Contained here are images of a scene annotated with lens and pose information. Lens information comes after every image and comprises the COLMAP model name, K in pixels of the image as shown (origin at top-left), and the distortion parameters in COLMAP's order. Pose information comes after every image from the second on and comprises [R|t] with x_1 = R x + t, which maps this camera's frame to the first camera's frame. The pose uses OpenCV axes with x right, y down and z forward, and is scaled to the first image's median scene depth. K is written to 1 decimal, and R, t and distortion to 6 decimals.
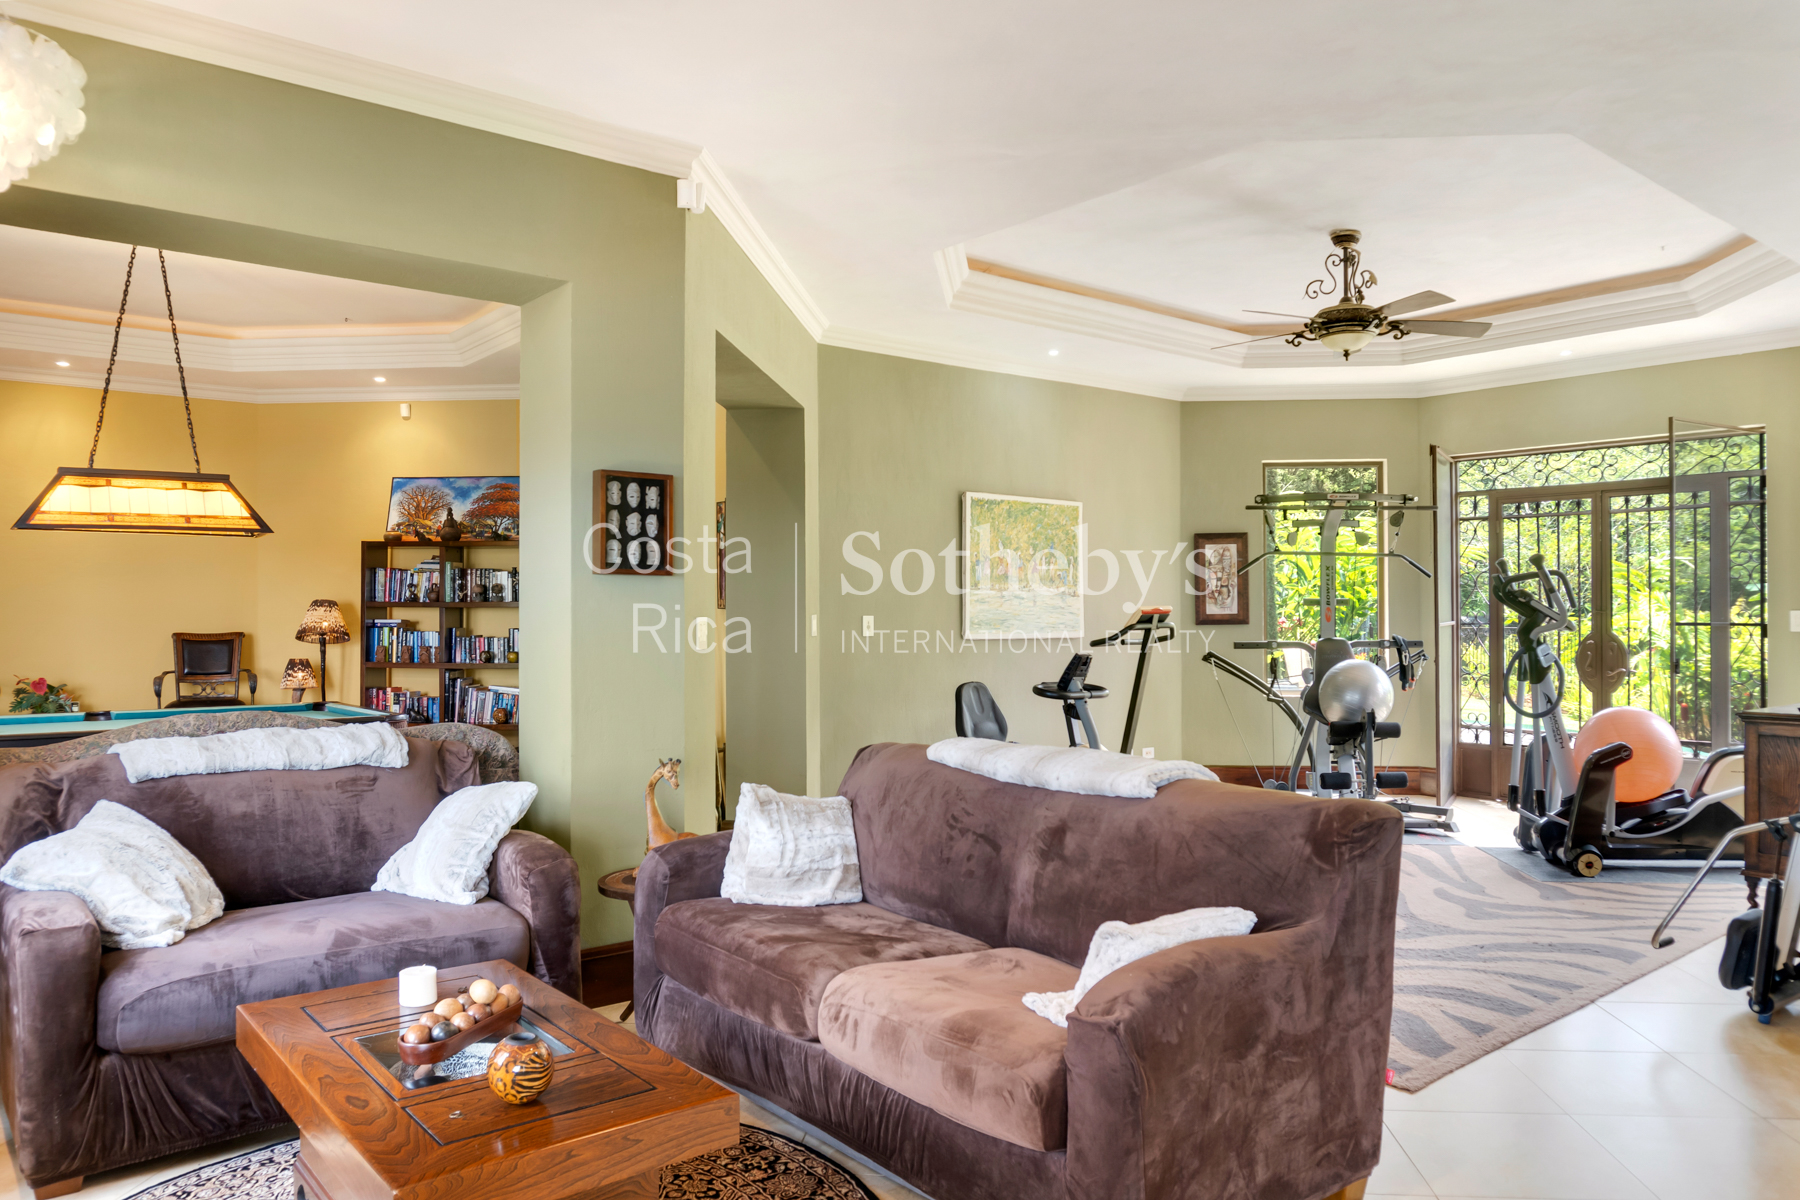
lens RADIAL K [[1256.5, 0, 902.3], [0, 1256.5, 617.8], [0, 0, 1]] dist [0.004643, -0.024252]
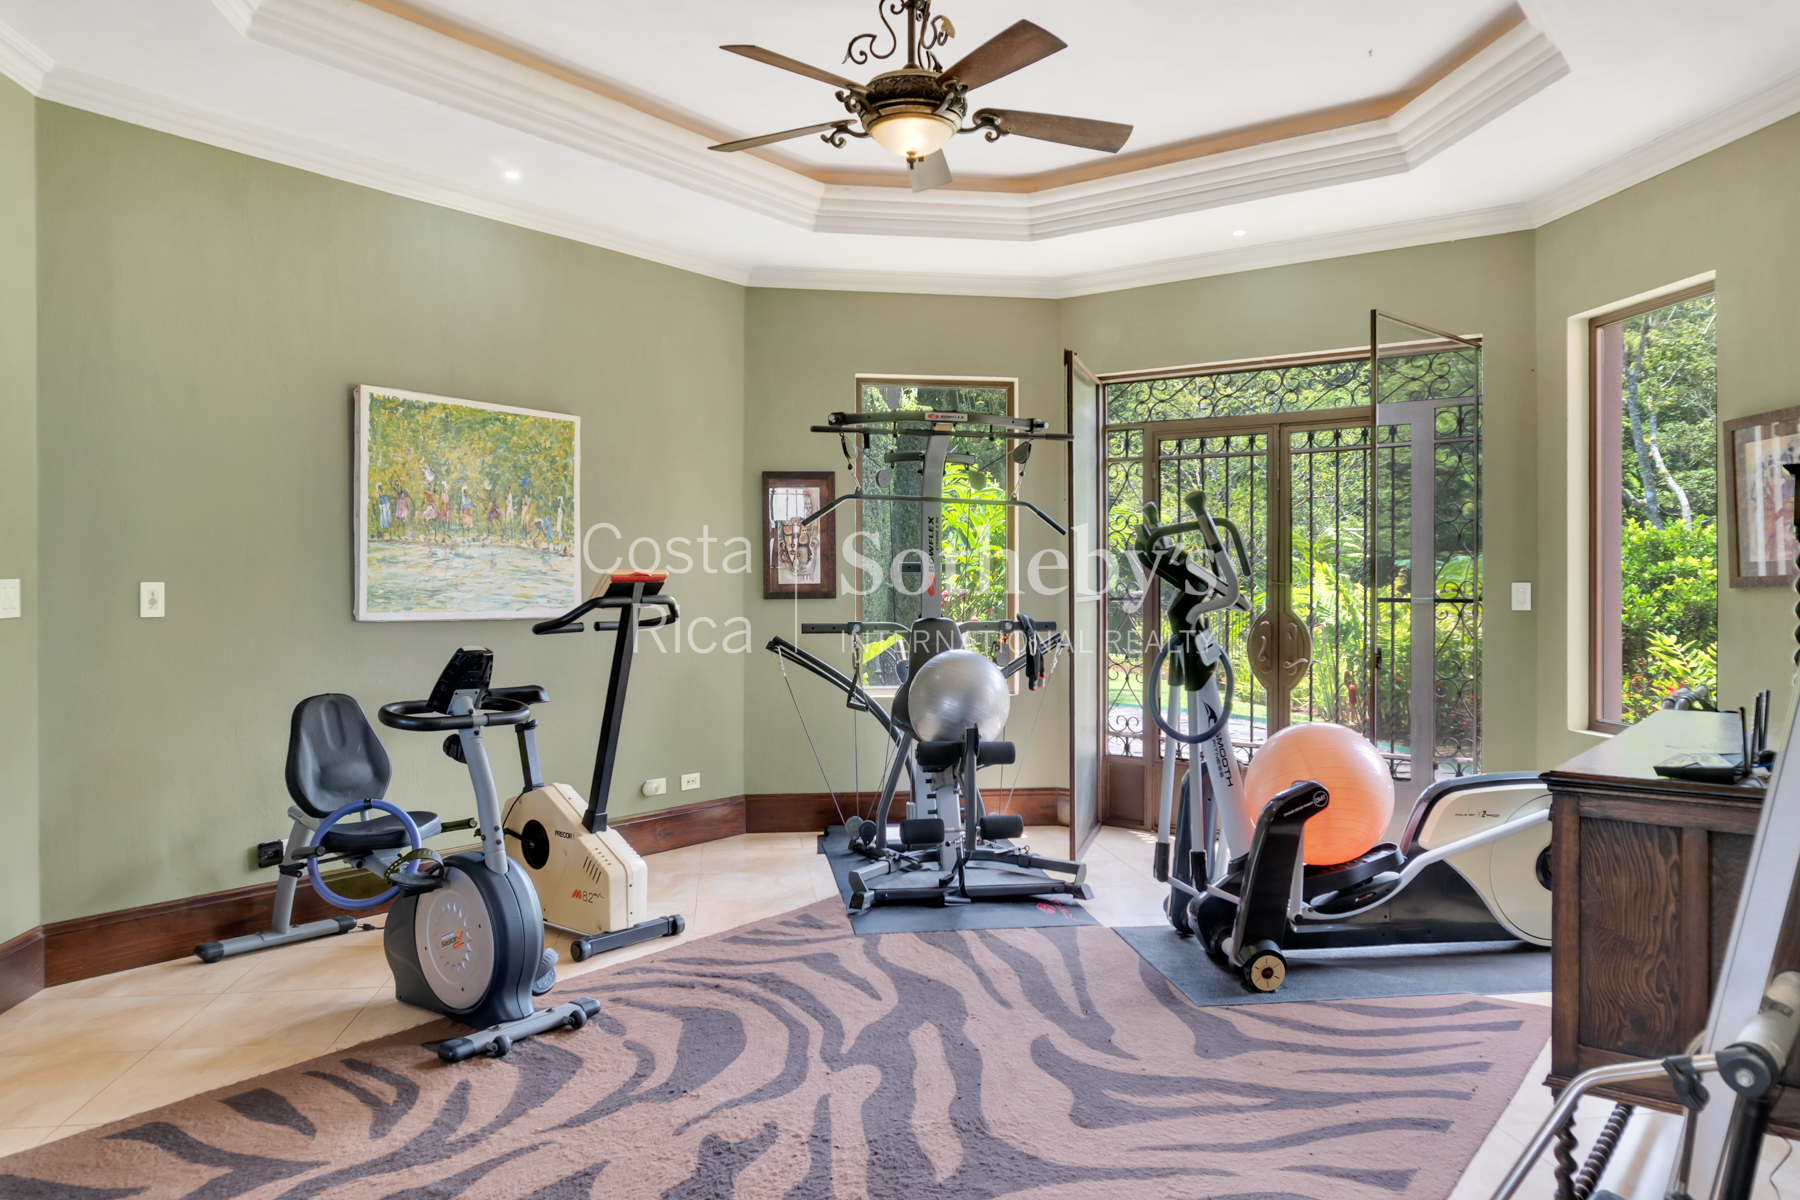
lens RADIAL K [[1275.2, 0, 900.0], [0, 1275.2, 600.0], [0, 0, 1]] dist [-0.003144, -0.029122]
pose [[0.973689, 0.002771, 0.227864, 0.176243], [-0.004577, 0.999962, 0.007400, 0.000711], [-0.227835, -0.008248, 0.973665, 0.335928]]
